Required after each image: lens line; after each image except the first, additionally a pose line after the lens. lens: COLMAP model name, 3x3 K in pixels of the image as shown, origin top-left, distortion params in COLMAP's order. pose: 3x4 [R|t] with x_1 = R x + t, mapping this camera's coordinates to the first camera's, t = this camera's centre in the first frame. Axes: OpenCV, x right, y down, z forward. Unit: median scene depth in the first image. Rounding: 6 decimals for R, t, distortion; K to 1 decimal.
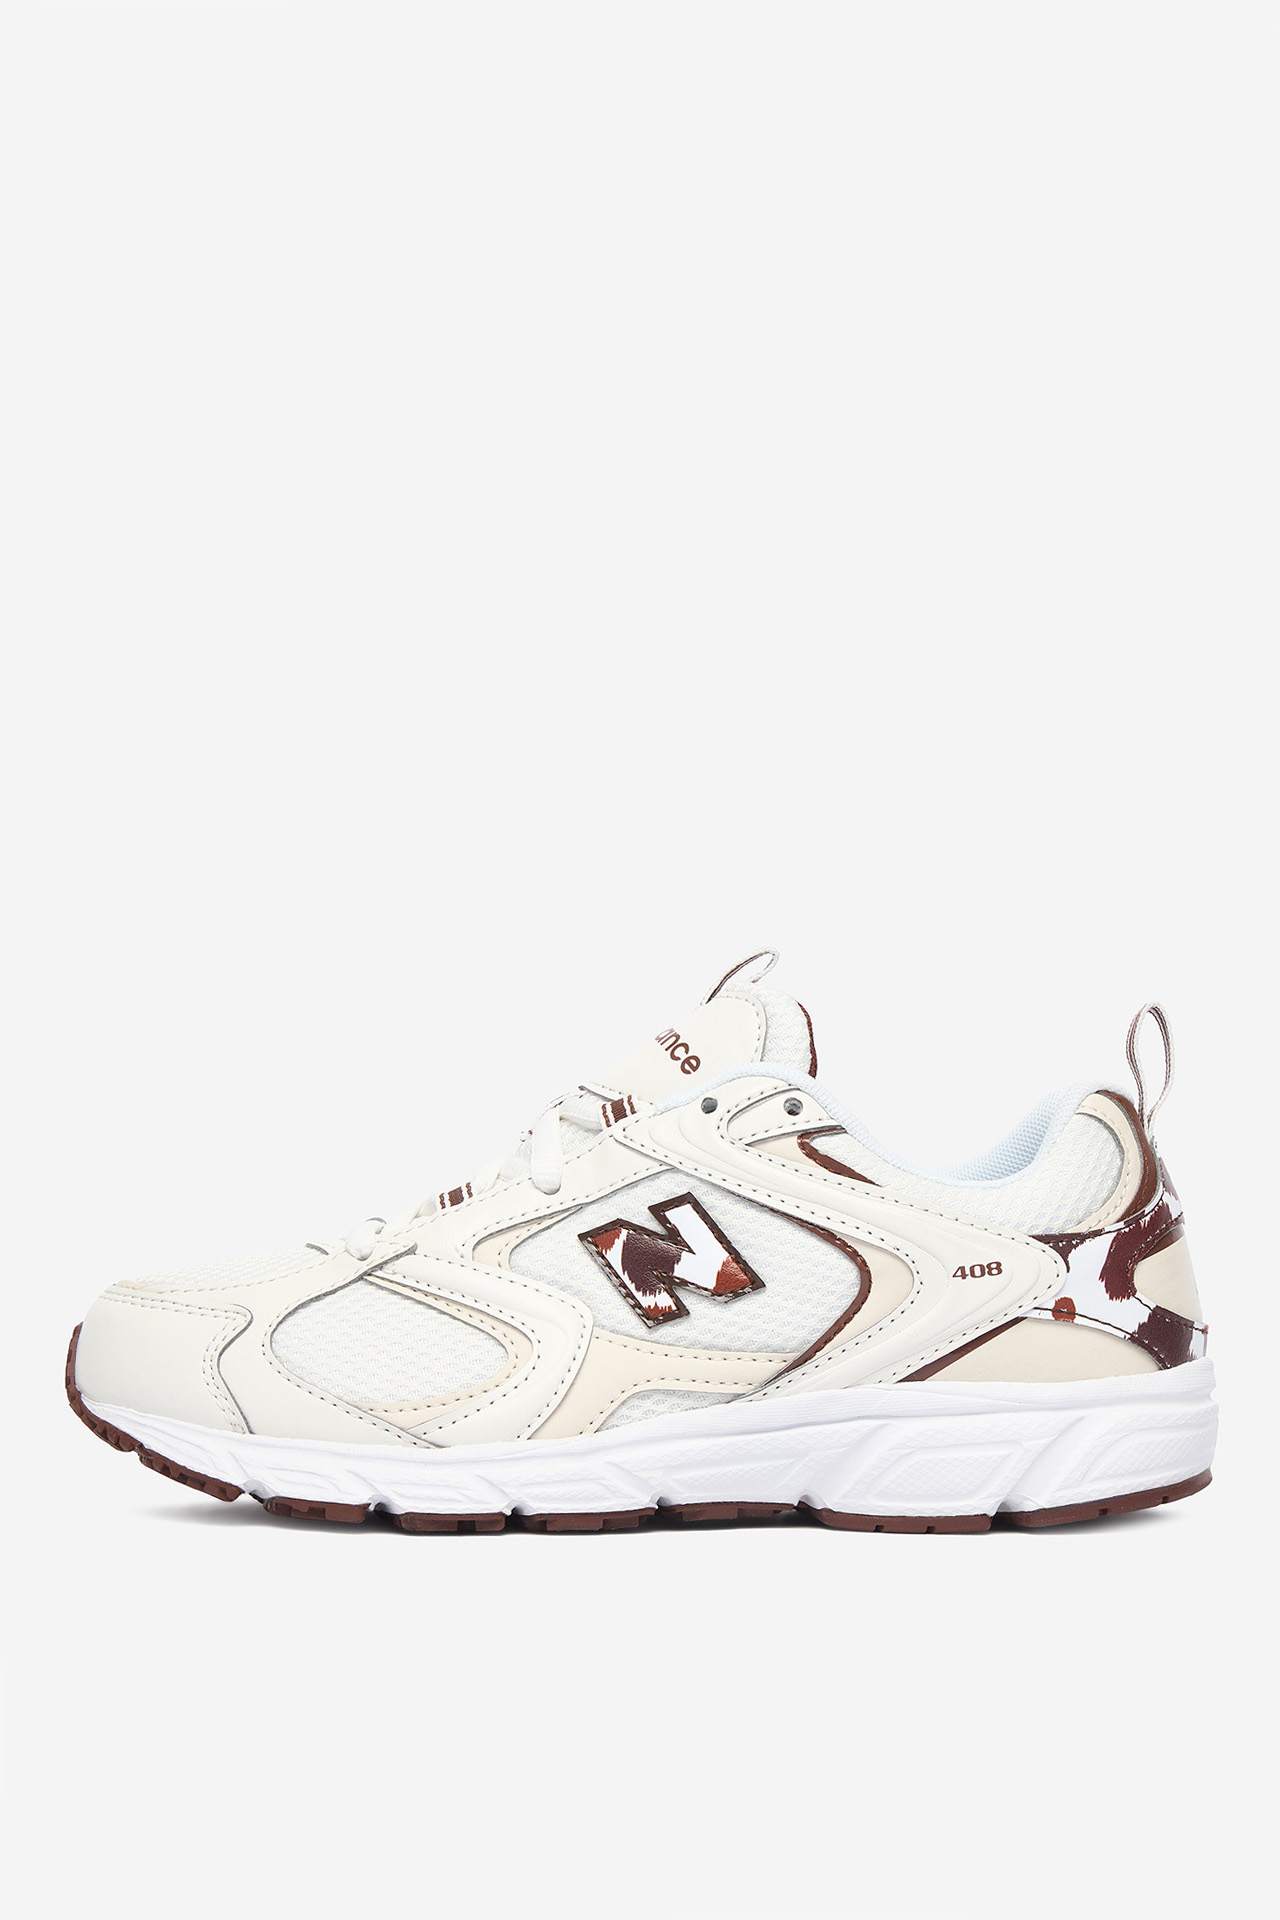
lens RADIAL K [[2382.0, 0, 640.0], [0, 2382.0, 960.0], [0, 0, 1]] dist [0.103590, 0.001177]
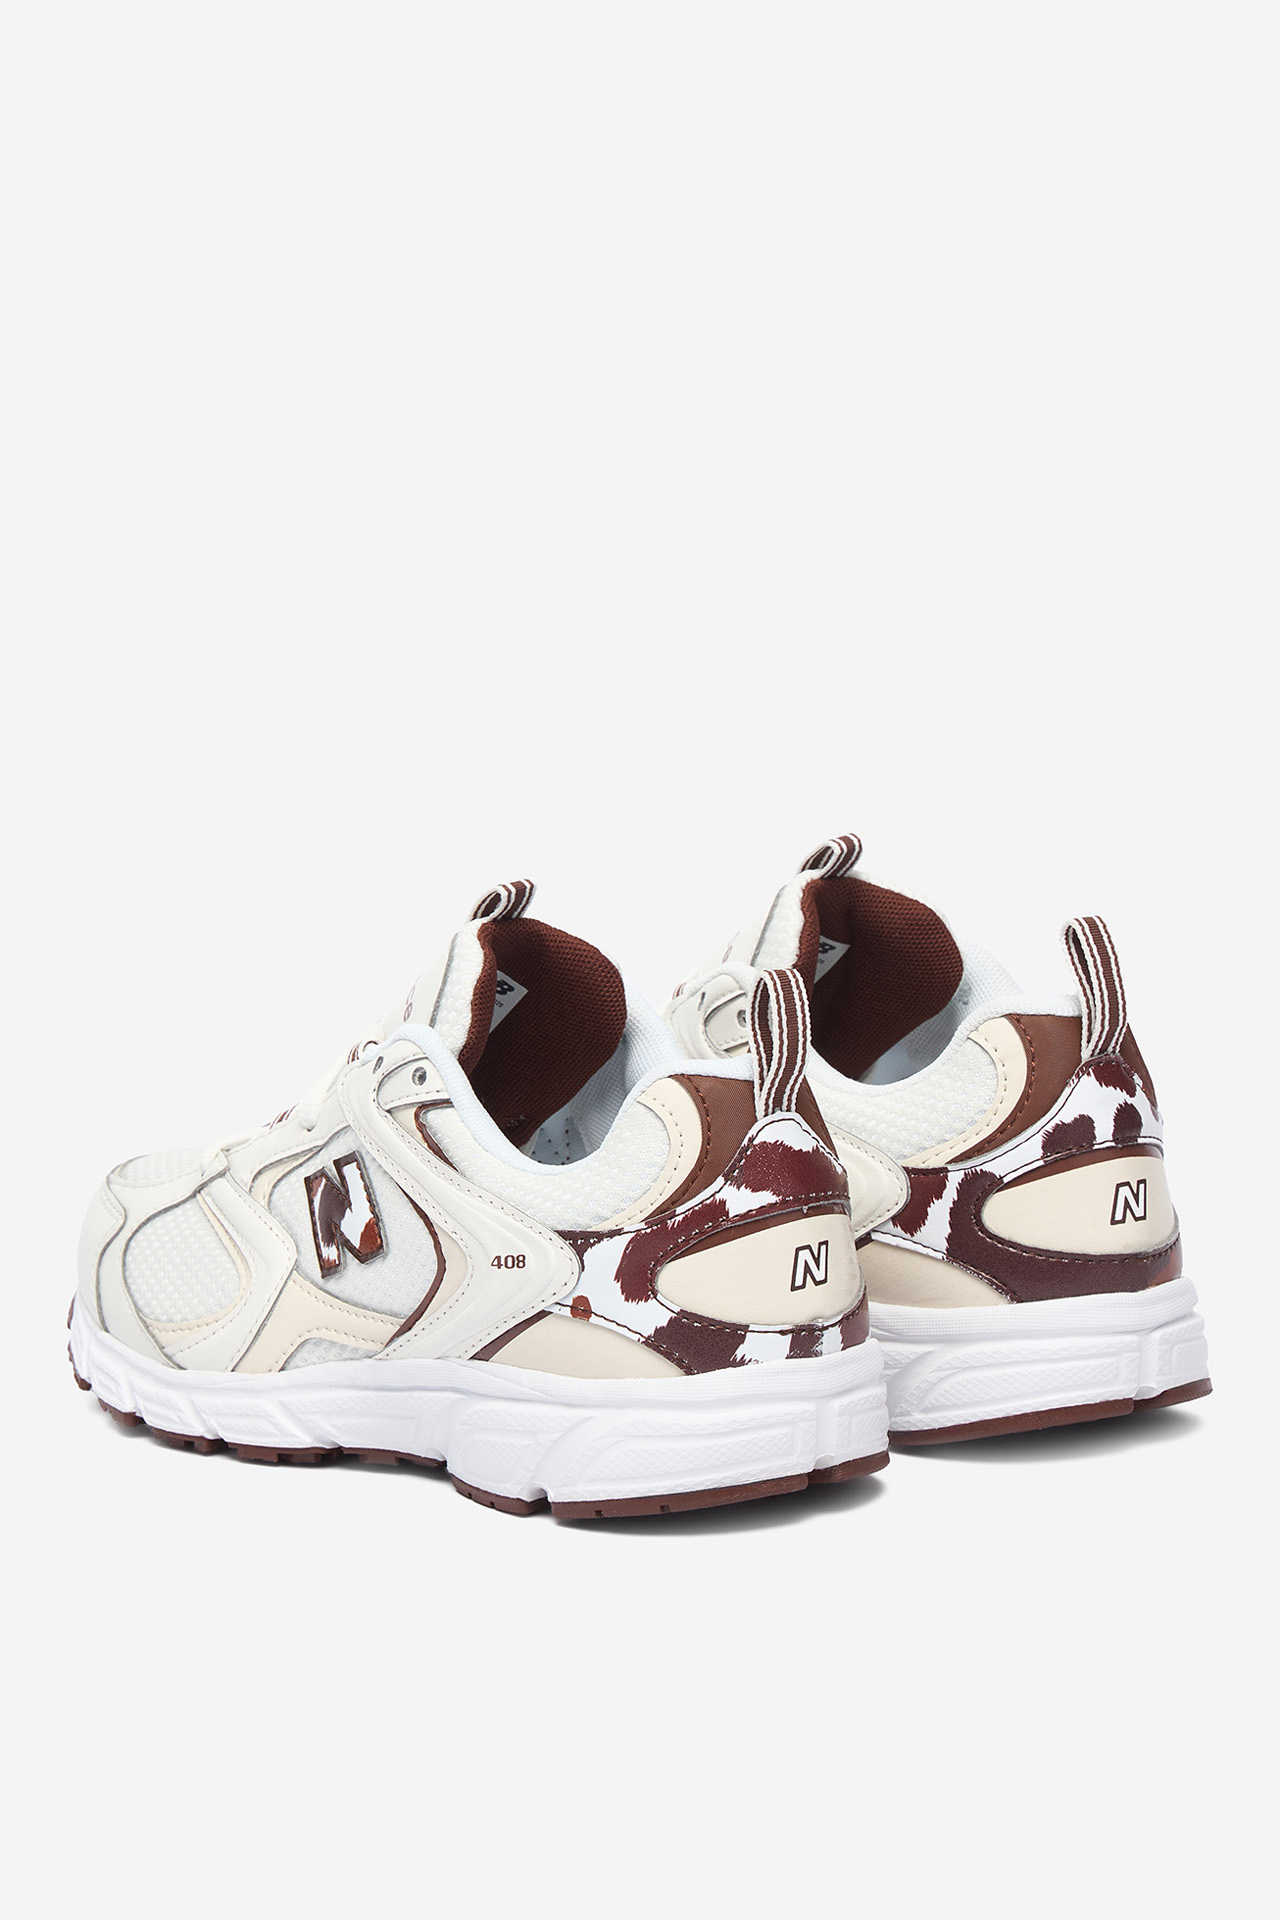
lens RADIAL K [[5895.6, 0, 640.0], [0, 5895.6, 960.0], [0, 0, 1]] dist [2.162072, -0.084465]
pose [[0.608249, 0.083306, -0.789363, 2.109773], [0.149863, 0.964538, 0.217271, -0.519529], [0.779471, -0.250451, 0.574195, -0.348773]]
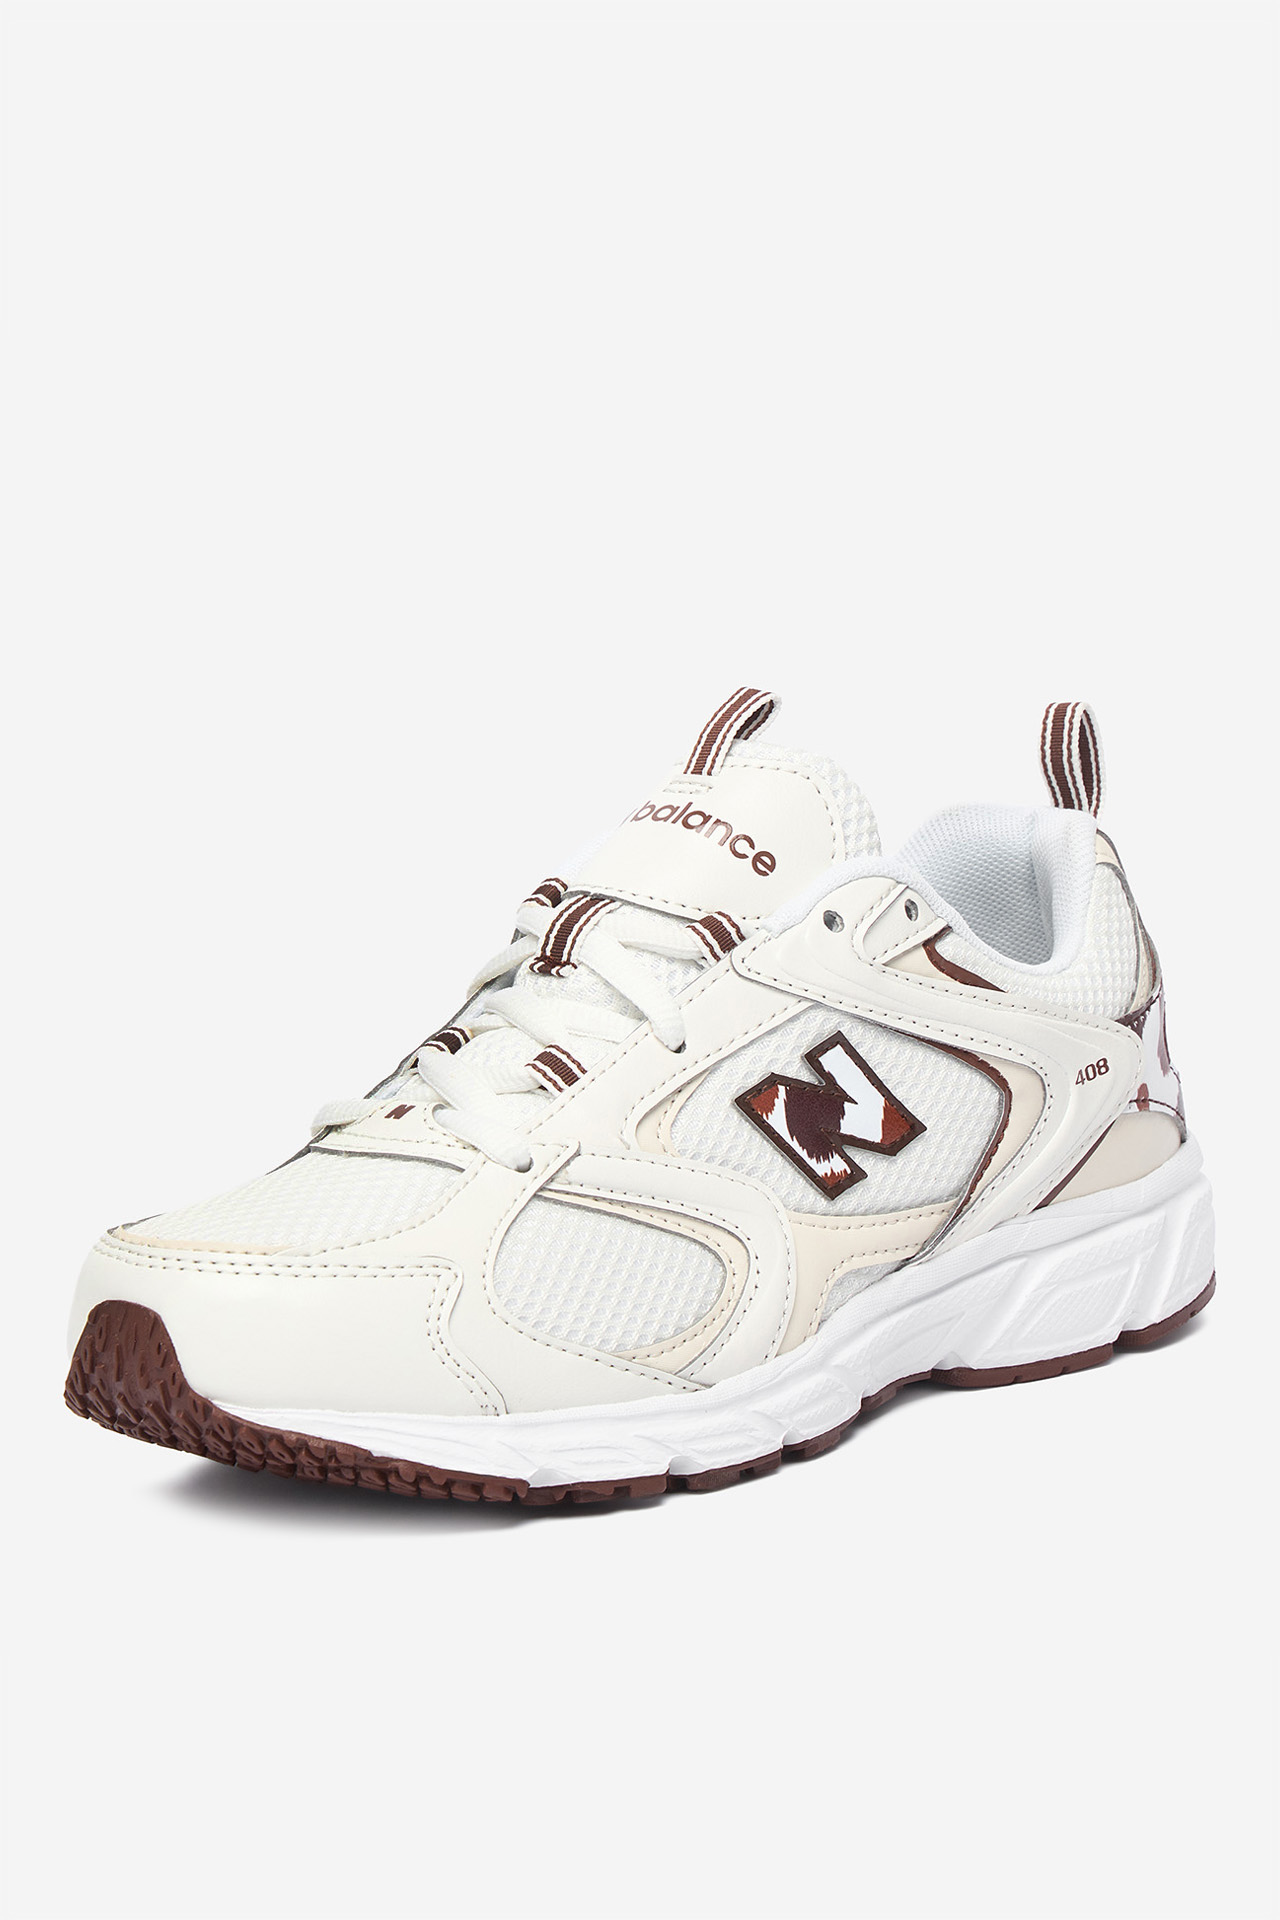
lens RADIAL K [[5895.6, 0, 640.0], [0, 5895.6, 960.0], [0, 0, 1]] dist [2.162072, -0.084465]
pose [[0.717597, -0.142002, 0.681828, -1.435987], [-0.039215, 0.969202, 0.243124, -0.426187], [-0.695353, -0.201203, 0.689928, -0.368046]]
